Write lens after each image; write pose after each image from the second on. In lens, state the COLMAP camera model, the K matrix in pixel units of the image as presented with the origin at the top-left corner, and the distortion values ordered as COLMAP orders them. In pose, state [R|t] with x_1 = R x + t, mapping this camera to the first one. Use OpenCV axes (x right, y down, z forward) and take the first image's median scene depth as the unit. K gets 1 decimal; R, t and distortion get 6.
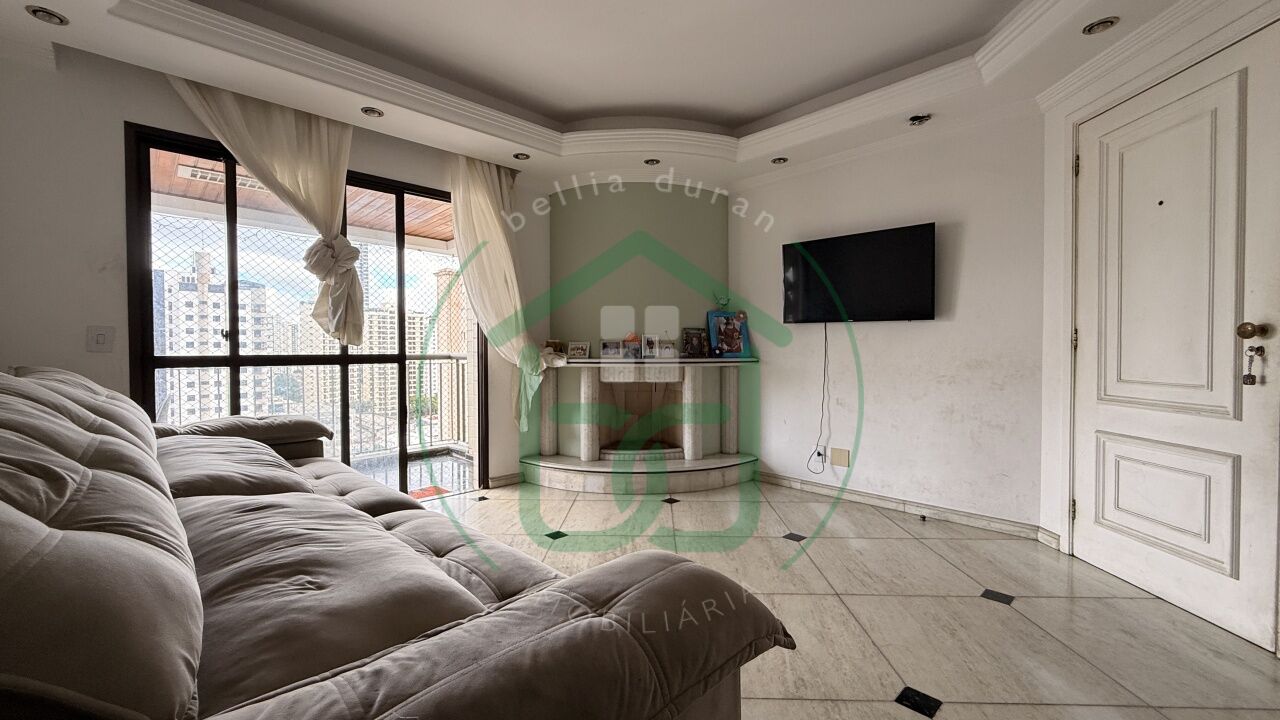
lens RADIAL K [[507.4, 0, 637.3], [0, 507.4, 358.1], [0, 0, 1]] dist [0.000414, 0.000413]
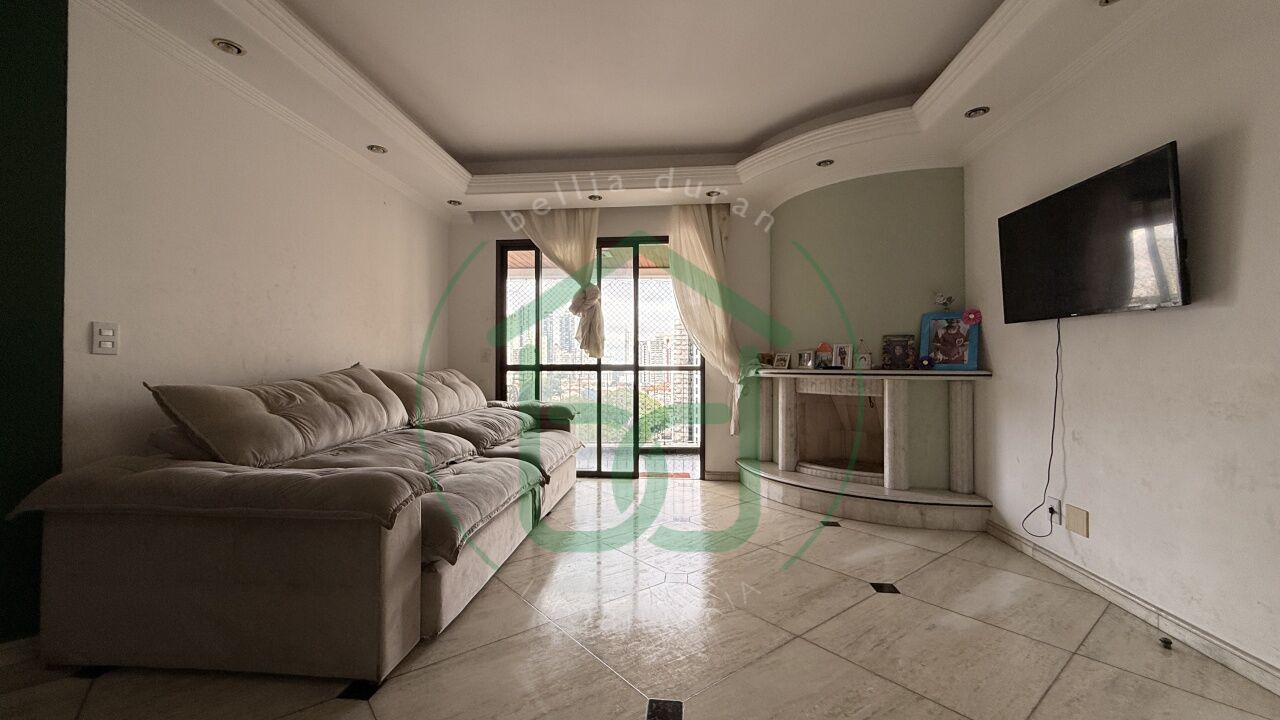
lens RADIAL K [[507.4, 0, 632.9], [0, 507.4, 358.7], [0, 0, 1]] dist [0.000414, 0.000413]
pose [[0.648767, -0.006644, -0.760958, 0.517921], [-0.013396, 0.999707, -0.020149, 0.004600], [0.760869, 0.023266, 0.648488, 0.117120]]
